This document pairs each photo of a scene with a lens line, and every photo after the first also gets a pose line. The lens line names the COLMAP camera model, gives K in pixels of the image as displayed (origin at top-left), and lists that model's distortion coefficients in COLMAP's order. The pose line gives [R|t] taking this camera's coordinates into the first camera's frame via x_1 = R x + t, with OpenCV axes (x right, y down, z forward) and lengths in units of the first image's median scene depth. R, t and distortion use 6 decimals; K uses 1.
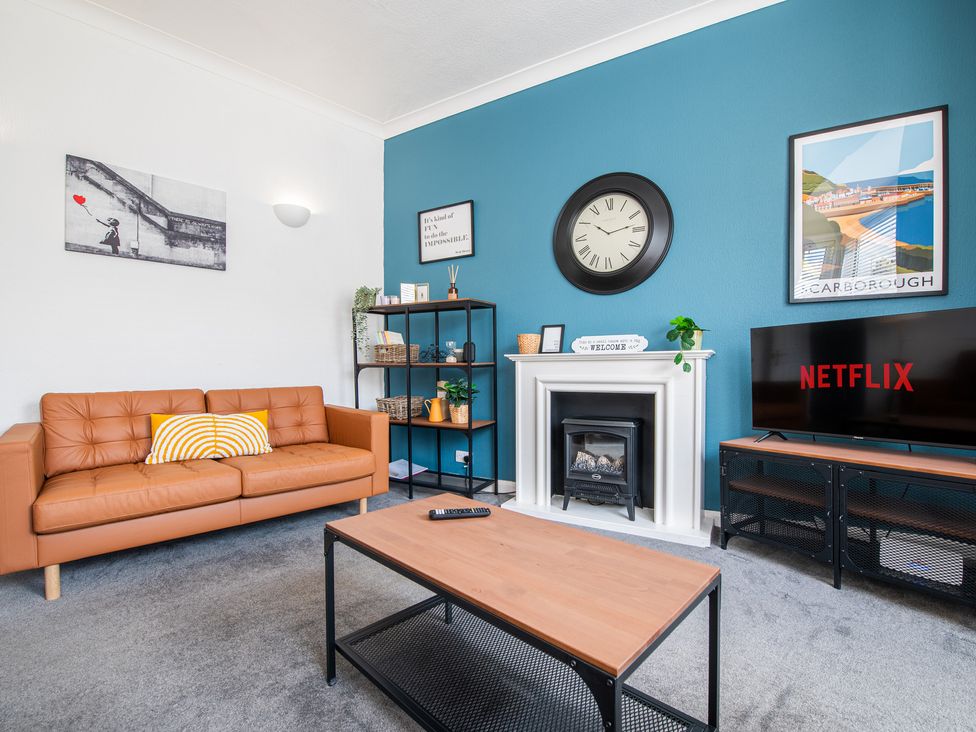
lens RADIAL K [[438.9, 0, 495.2], [0, 438.9, 379.2], [0, 0, 1]] dist [-0.026699, -0.000944]
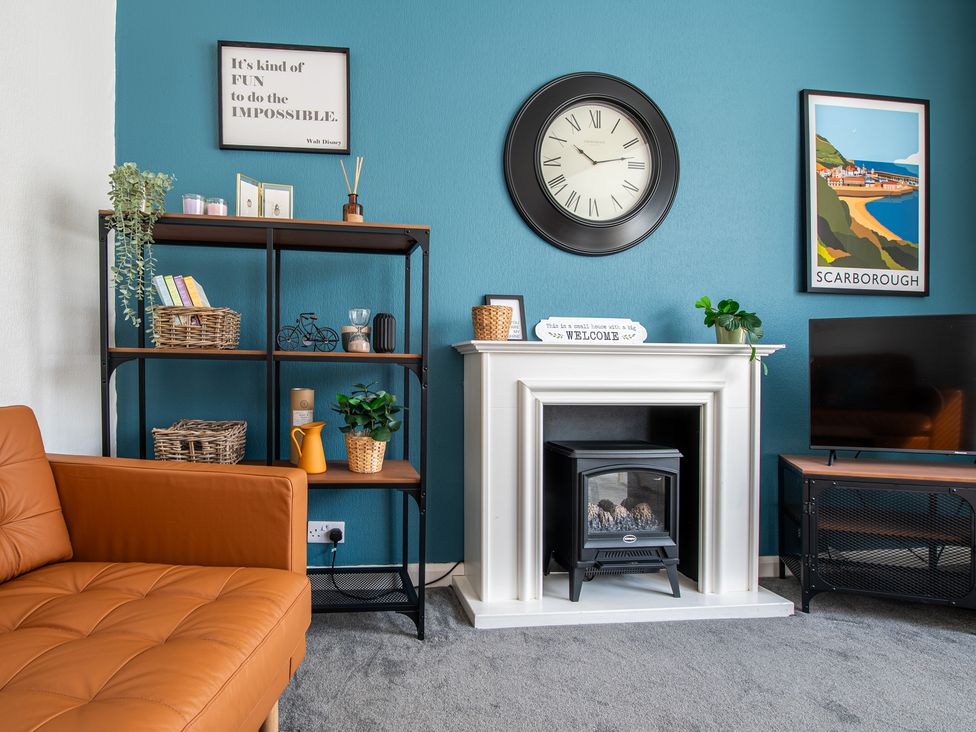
lens RADIAL K [[538.0, 0, 392.2], [0, 538.0, 380.6], [0, 0, 1]] dist [-0.022282, 0.000656]
pose [[0.822536, 0.001399, 0.568711, -0.469756], [0.000934, 0.999992, -0.003811, -0.003156], [-0.568712, 0.003666, 0.822529, 0.538205]]
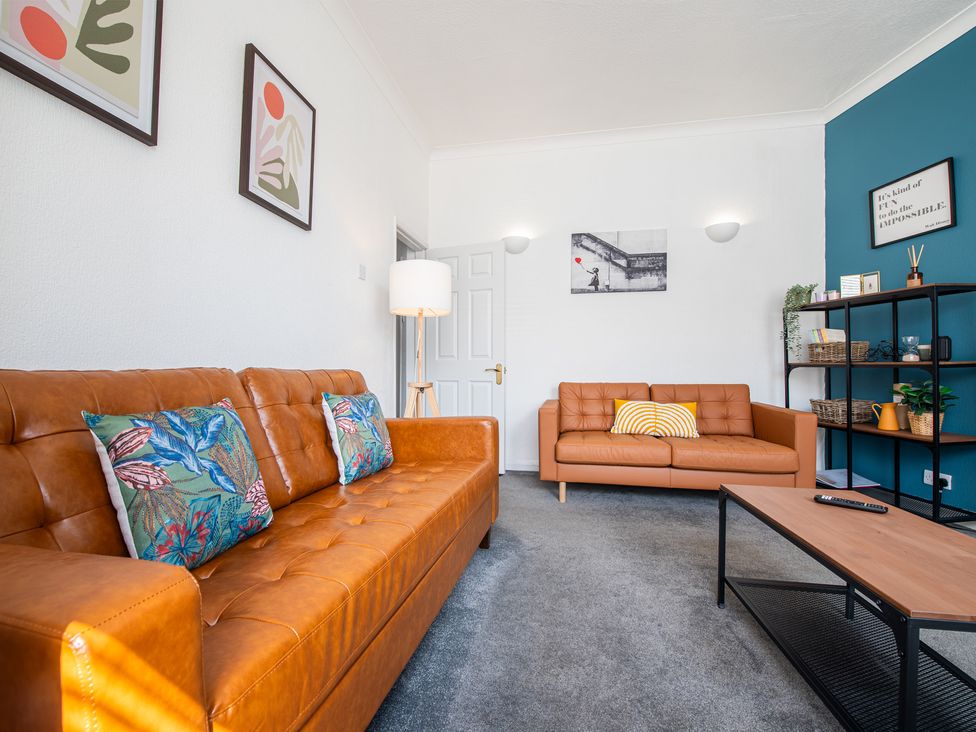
lens RADIAL K [[435.7, 0, 488.0], [0, 435.7, 366.0], [0, 0, 1]] dist [0.000645, -0.006978]
pose [[0.571407, -0.000352, -0.820667, 0.133758], [-0.023498, 0.999583, -0.016790, 0.004236], [0.820330, 0.028878, 0.571161, -0.158641]]
